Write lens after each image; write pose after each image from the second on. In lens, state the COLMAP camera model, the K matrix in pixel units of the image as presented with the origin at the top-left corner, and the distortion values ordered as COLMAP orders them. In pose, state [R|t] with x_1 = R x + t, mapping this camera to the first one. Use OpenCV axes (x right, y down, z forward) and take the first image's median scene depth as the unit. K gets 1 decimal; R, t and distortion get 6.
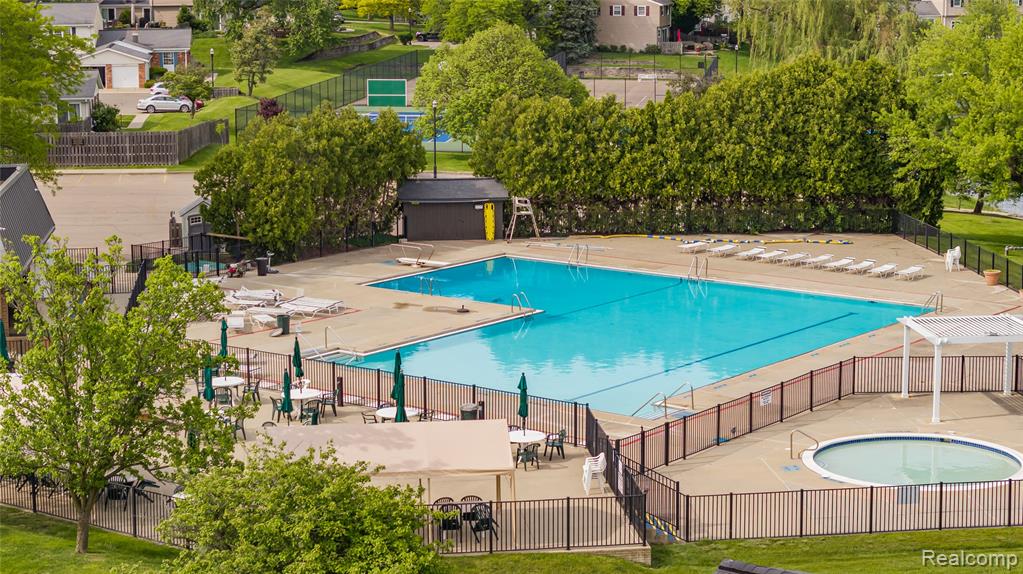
lens RADIAL K [[2042.0, 0, 511.5], [0, 2042.0, 287.0], [0, 0, 1]] dist [-0.092964, 0.170614]
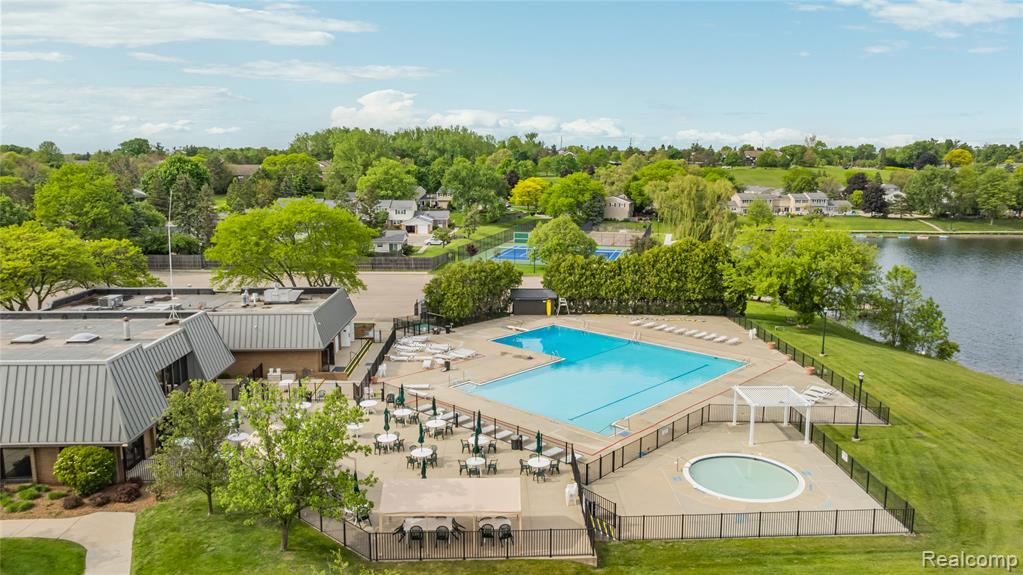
lens RADIAL K [[713.9, 0, 515.8], [0, 713.9, 283.5], [0, 0, 1]] dist [-0.021428, 0.001944]
pose [[0.995975, 0.020603, -0.087228, 0.022626], [-0.021609, 0.999710, -0.010607, -0.050388], [0.086984, 0.012449, 0.996132, 0.177340]]
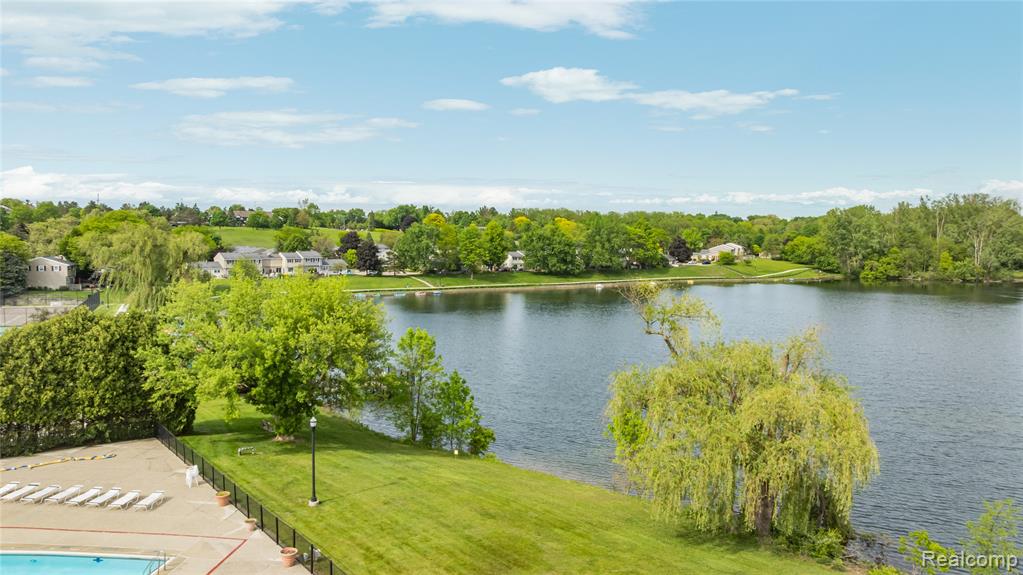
lens RADIAL K [[713.9, 0, 515.8], [0, 713.9, 283.5], [0, 0, 1]] dist [-0.021428, 0.001944]
pose [[0.835205, -0.022609, 0.549473, 0.133458], [0.080925, 0.993330, -0.082135, -0.071043], [-0.543951, 0.113066, 0.831464, 0.473851]]
